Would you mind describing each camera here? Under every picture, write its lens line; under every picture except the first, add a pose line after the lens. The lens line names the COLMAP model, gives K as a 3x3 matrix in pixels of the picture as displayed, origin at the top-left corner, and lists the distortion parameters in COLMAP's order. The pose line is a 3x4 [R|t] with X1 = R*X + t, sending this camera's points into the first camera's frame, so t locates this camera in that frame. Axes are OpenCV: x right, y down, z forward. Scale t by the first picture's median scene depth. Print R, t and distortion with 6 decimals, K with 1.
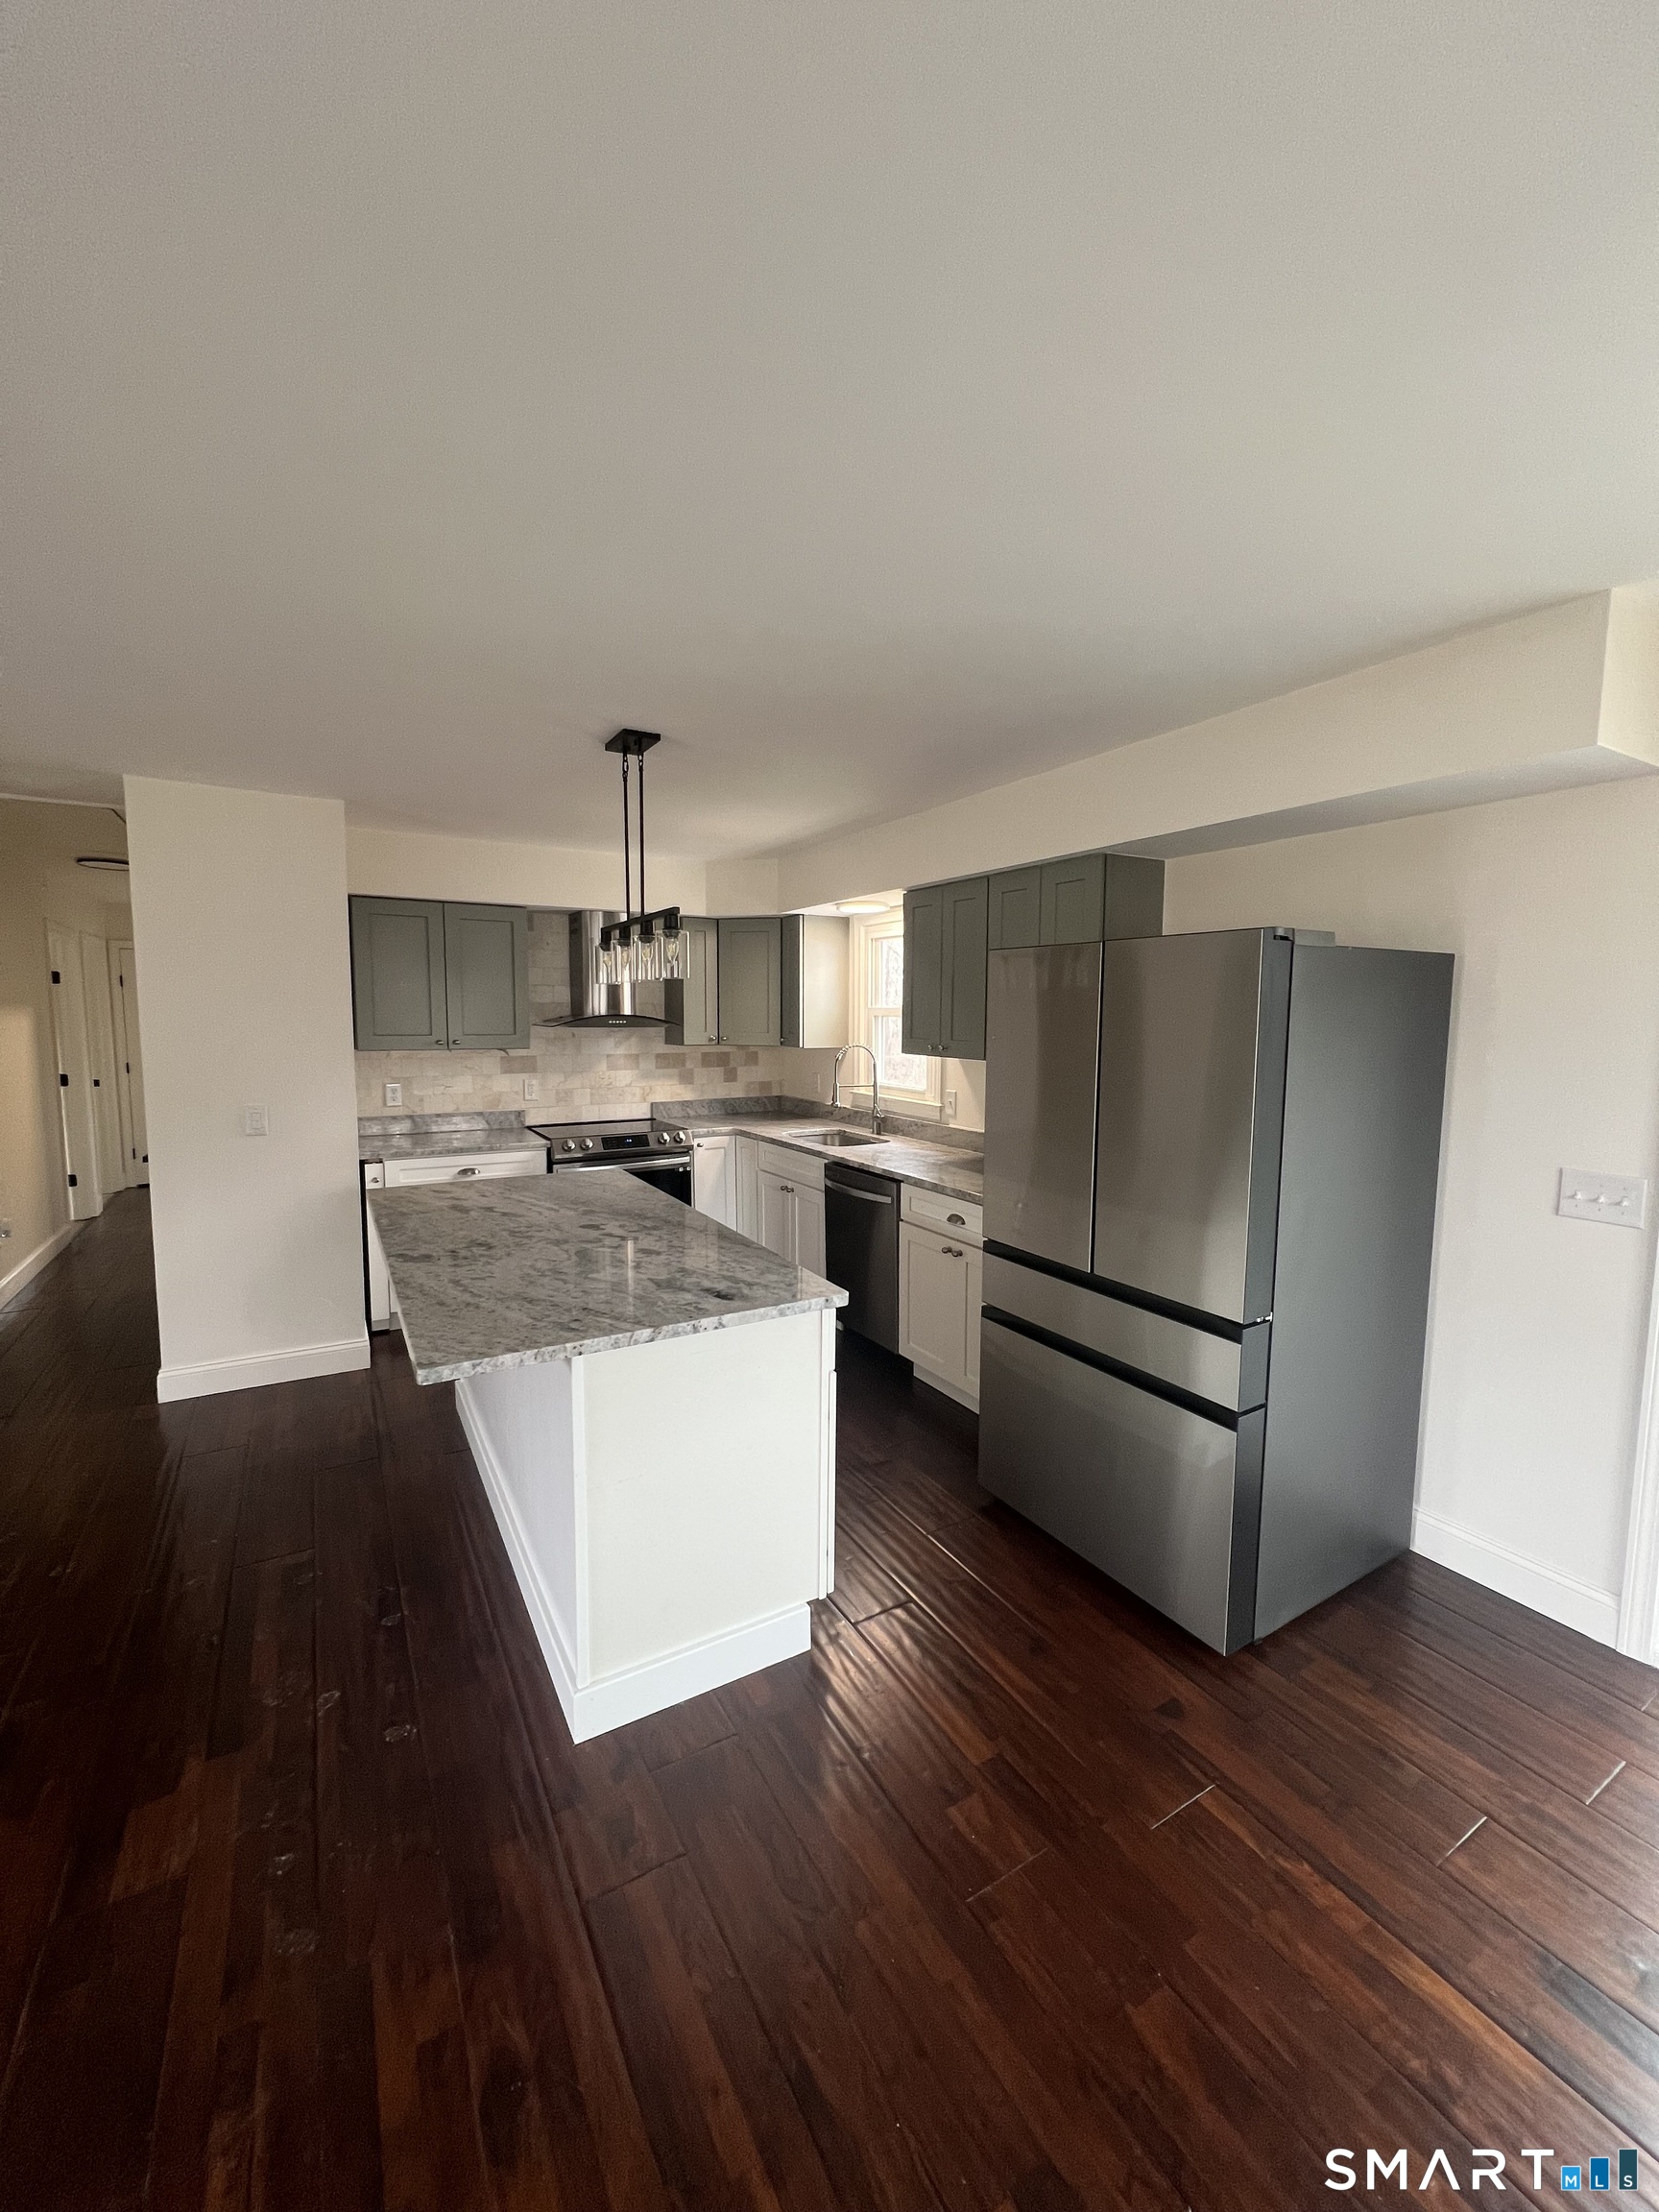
lens RADIAL K [[883.4, 0, 836.9], [0, 883.4, 1099.3], [0, 0, 1]] dist [-0.002560, 0.000831]
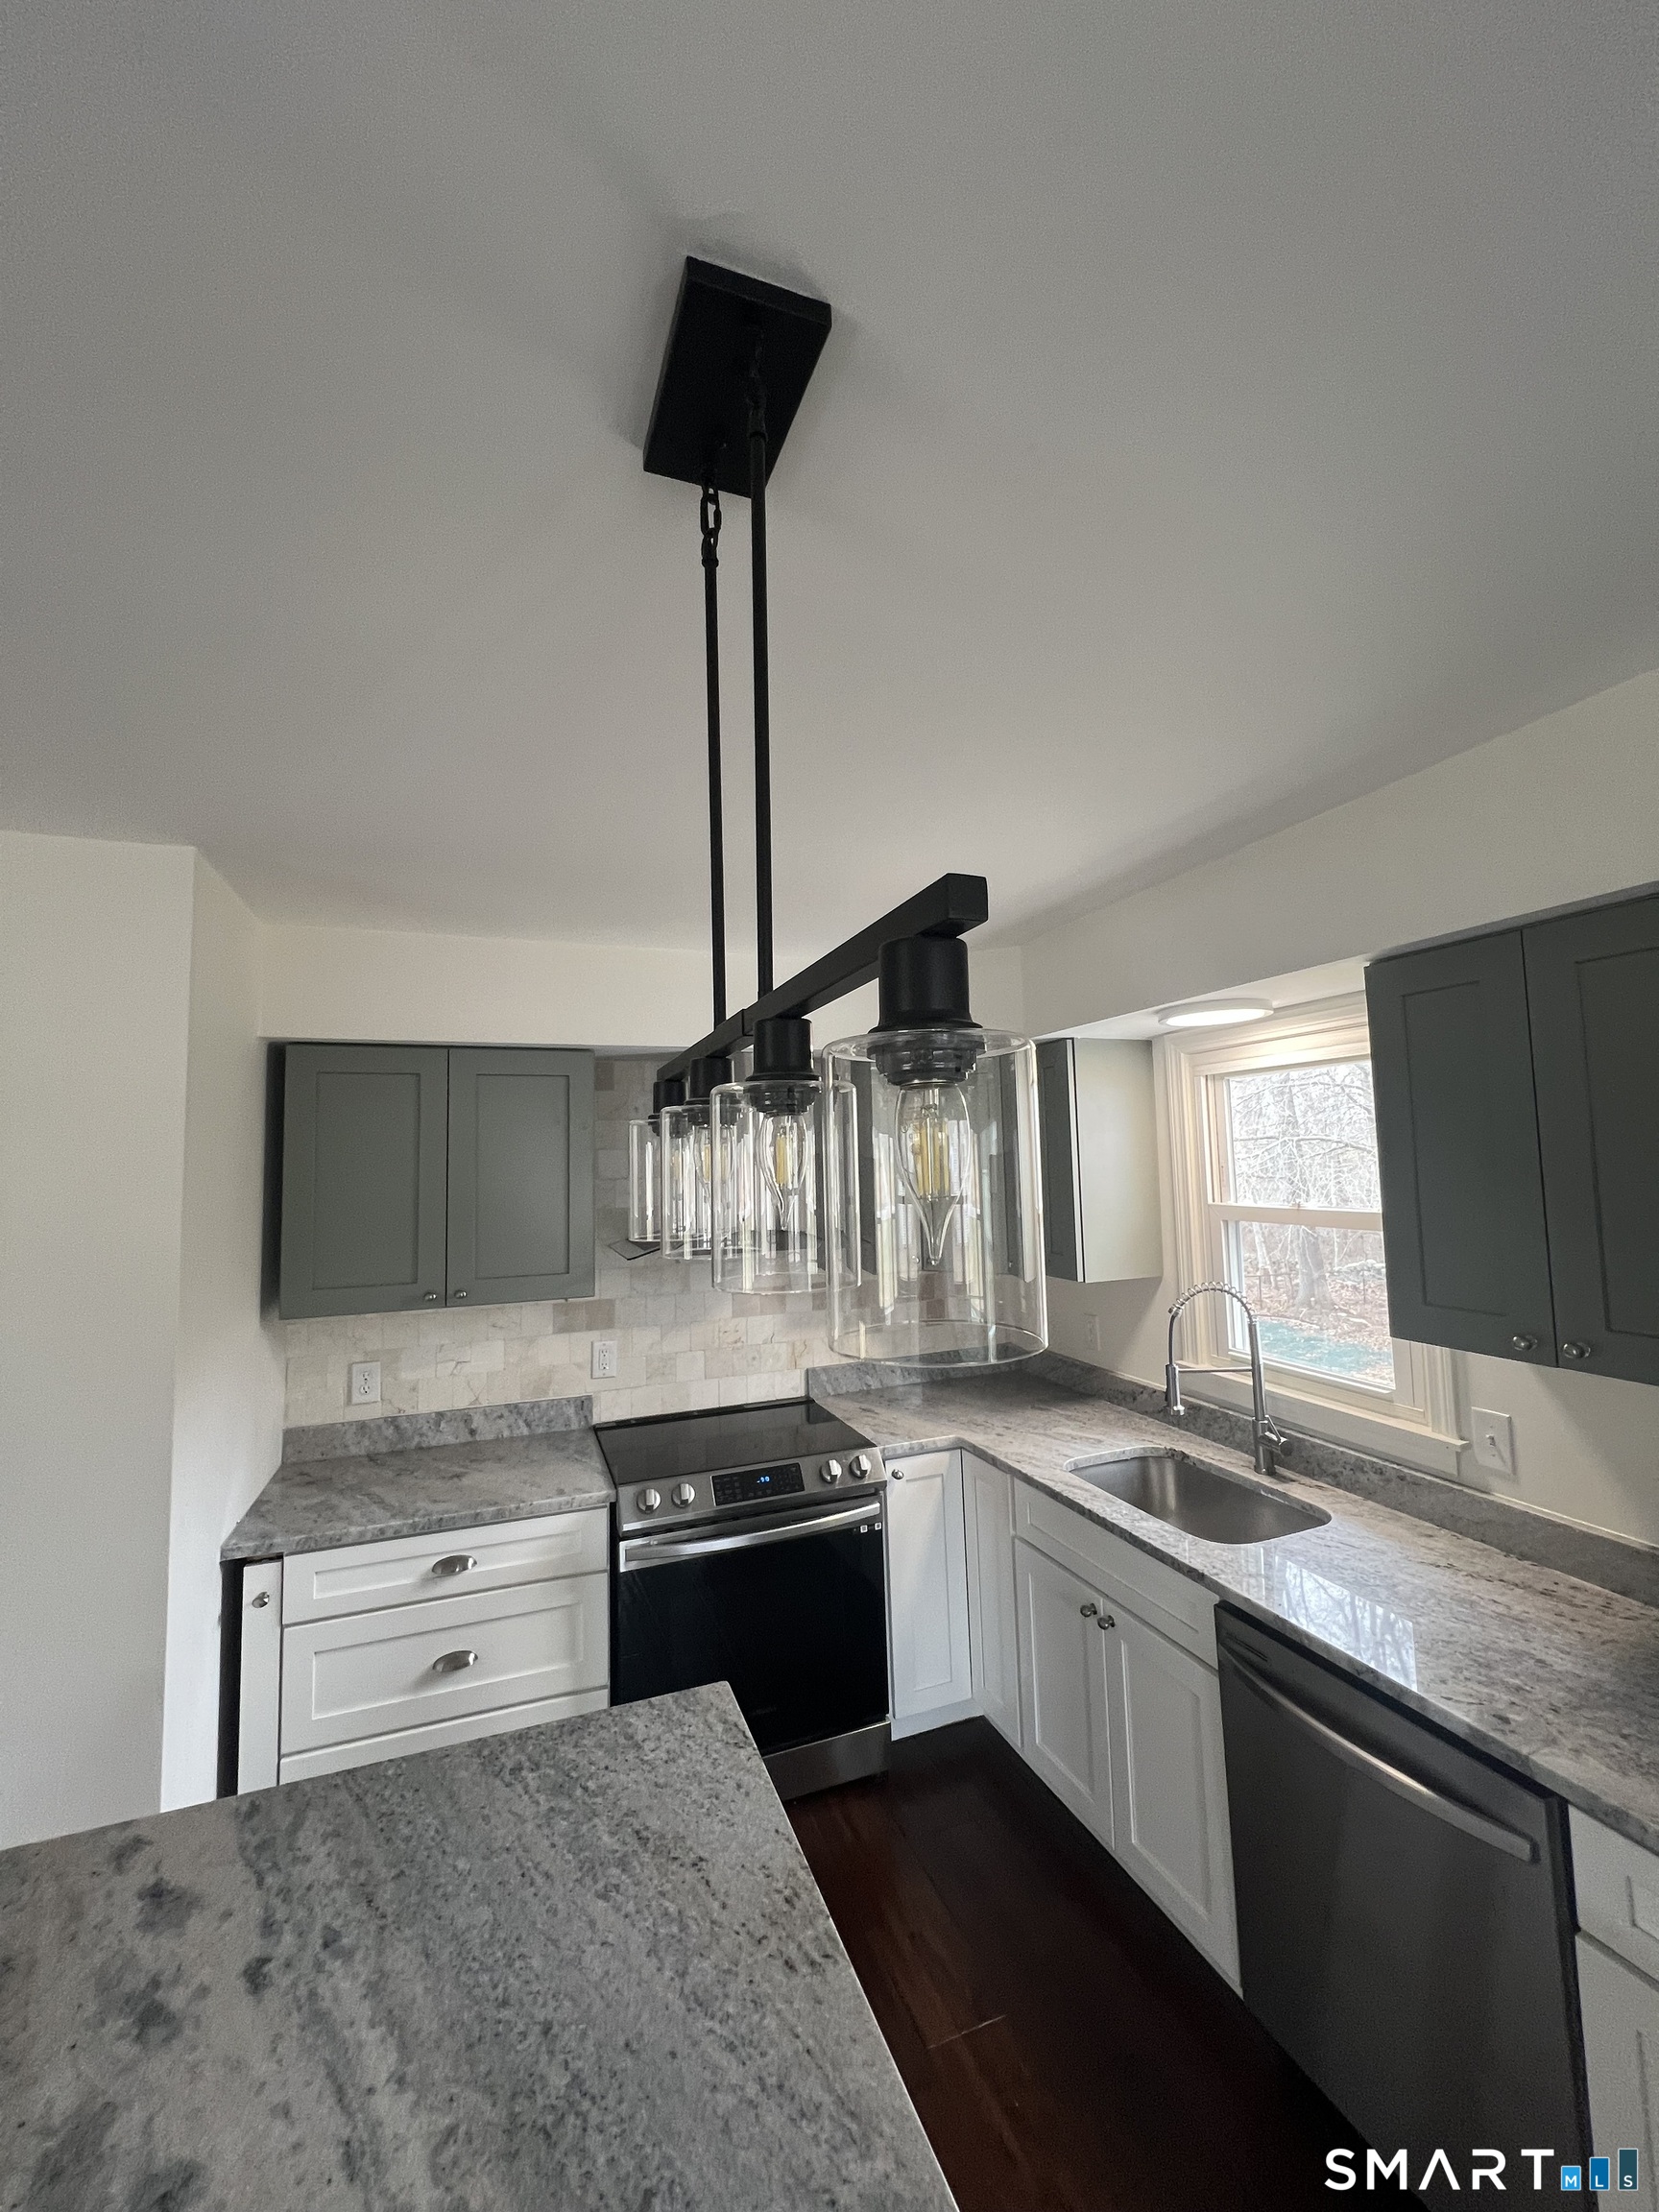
lens RADIAL K [[883.4, 0, 833.5], [0, 883.4, 1099.4], [0, 0, 1]] dist [-0.002560, 0.000831]
pose [[0.984314, -0.043934, -0.170870, -0.096623], [0.015164, 0.985982, -0.166162, -0.085640], [0.175775, 0.160964, 0.971182, 0.462752]]
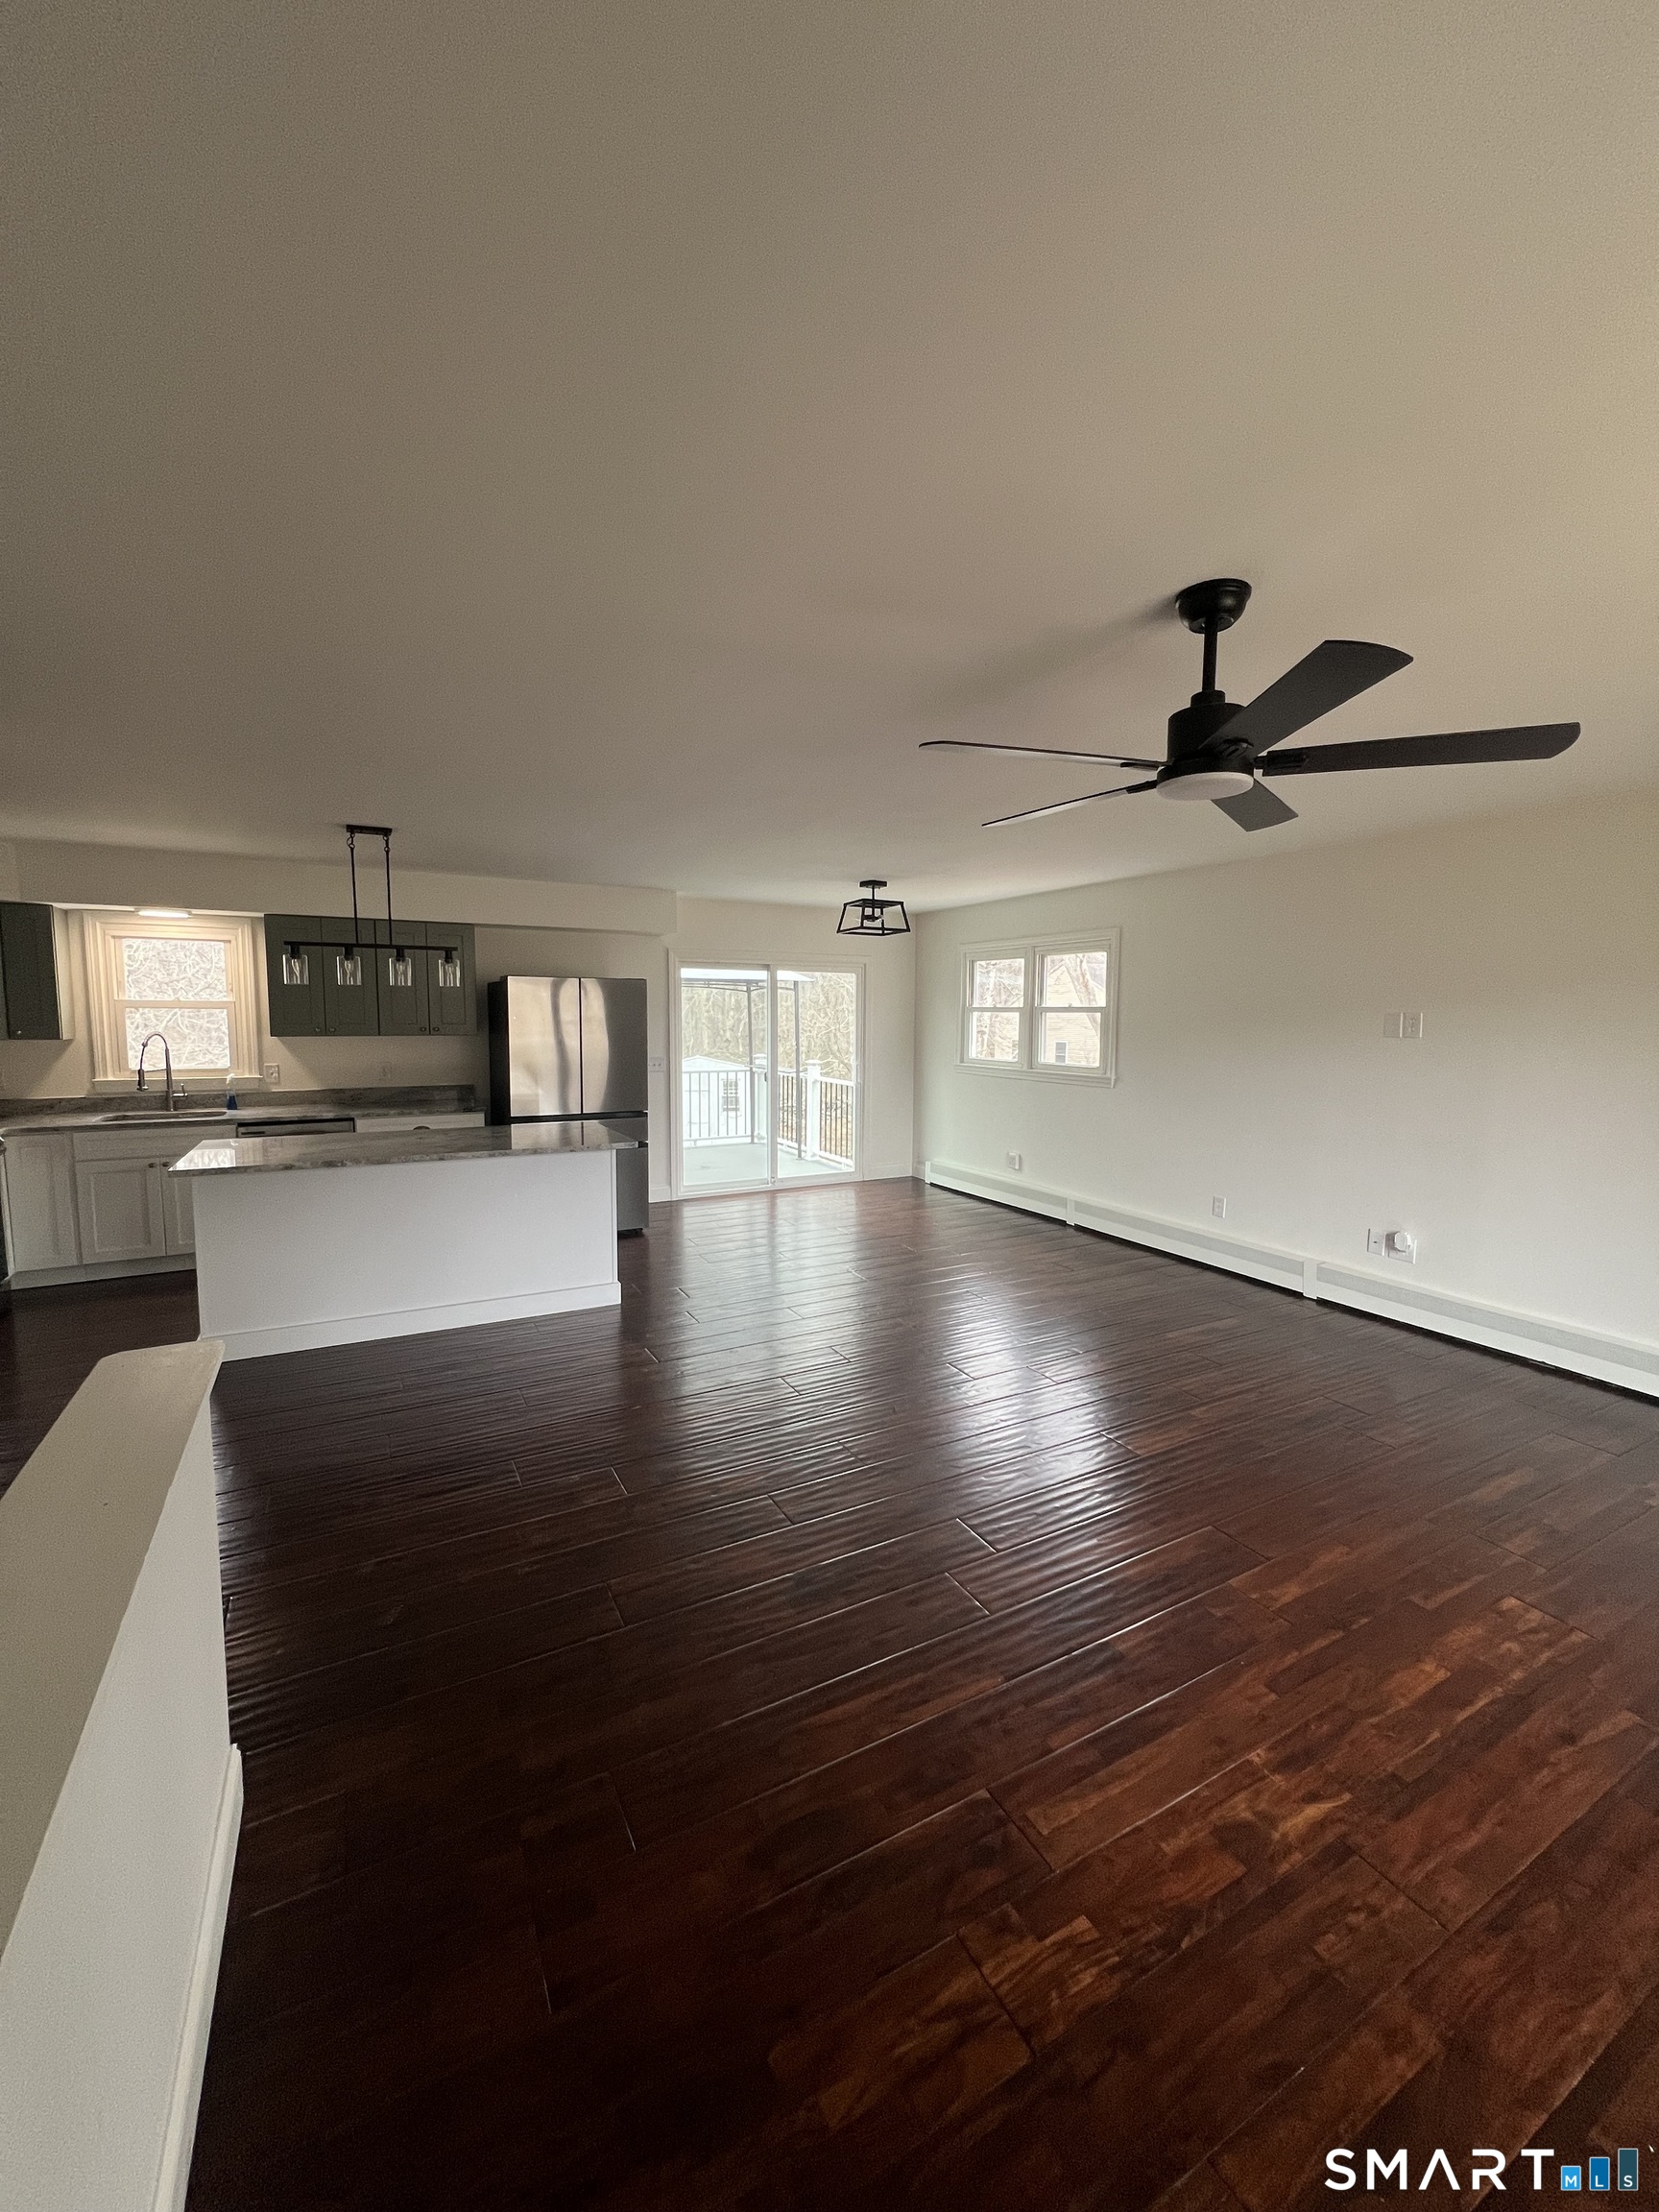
lens RADIAL K [[883.4, 0, 834.6], [0, 883.4, 1101.3], [0, 0, 1]] dist [-0.002560, 0.000831]
pose [[0.022927, -0.103546, 0.994360, -1.075055], [0.093657, 0.990470, 0.100982, -0.008744], [-0.995341, 0.090814, 0.032406, 0.113845]]
